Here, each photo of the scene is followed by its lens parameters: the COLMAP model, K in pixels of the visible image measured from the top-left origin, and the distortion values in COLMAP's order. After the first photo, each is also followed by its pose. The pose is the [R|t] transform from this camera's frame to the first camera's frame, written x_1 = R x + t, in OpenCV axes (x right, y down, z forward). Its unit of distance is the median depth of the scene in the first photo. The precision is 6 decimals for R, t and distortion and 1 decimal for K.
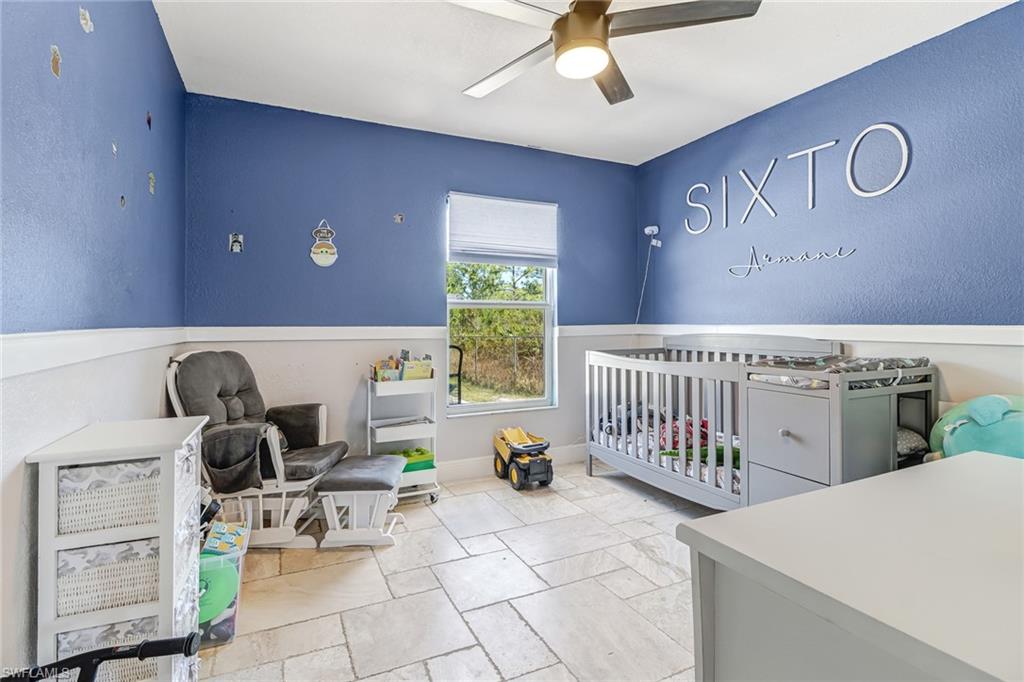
lens RADIAL K [[490.3, 0, 504.9], [0, 490.3, 337.9], [0, 0, 1]] dist [0.000943, -0.013935]
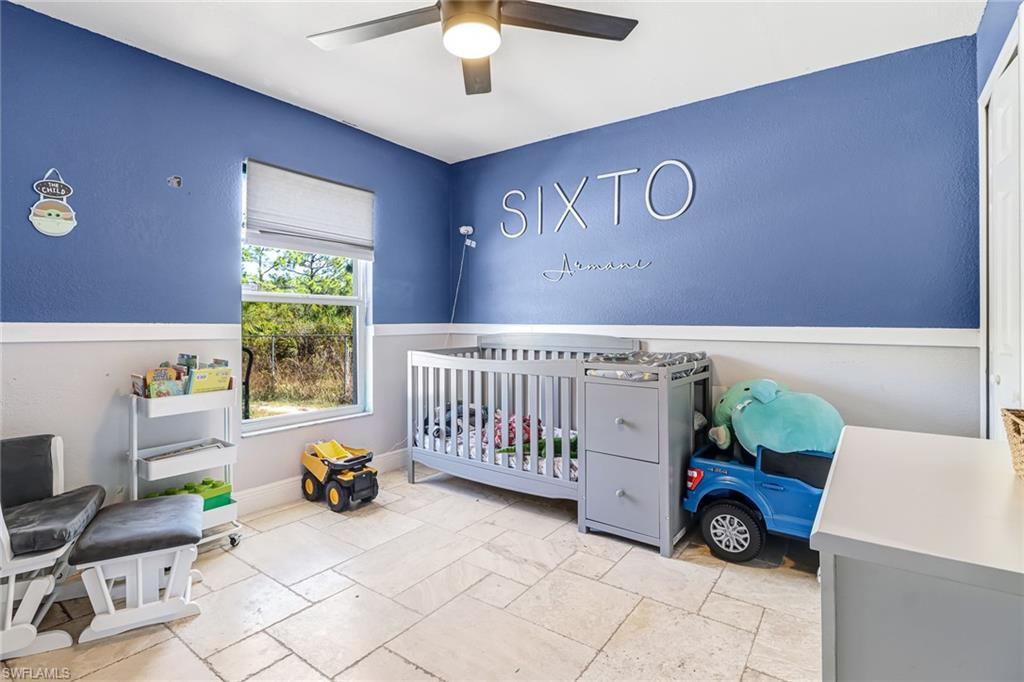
lens RADIAL K [[491.8, 0, 513.5], [0, 491.8, 334.7], [0, 0, 1]] dist [0.001754, -0.015163]
pose [[0.878035, -0.001965, 0.478592, -0.127813], [0.003887, 0.999988, -0.003026, -0.001493], [-0.478581, 0.004517, 0.878032, 0.086612]]
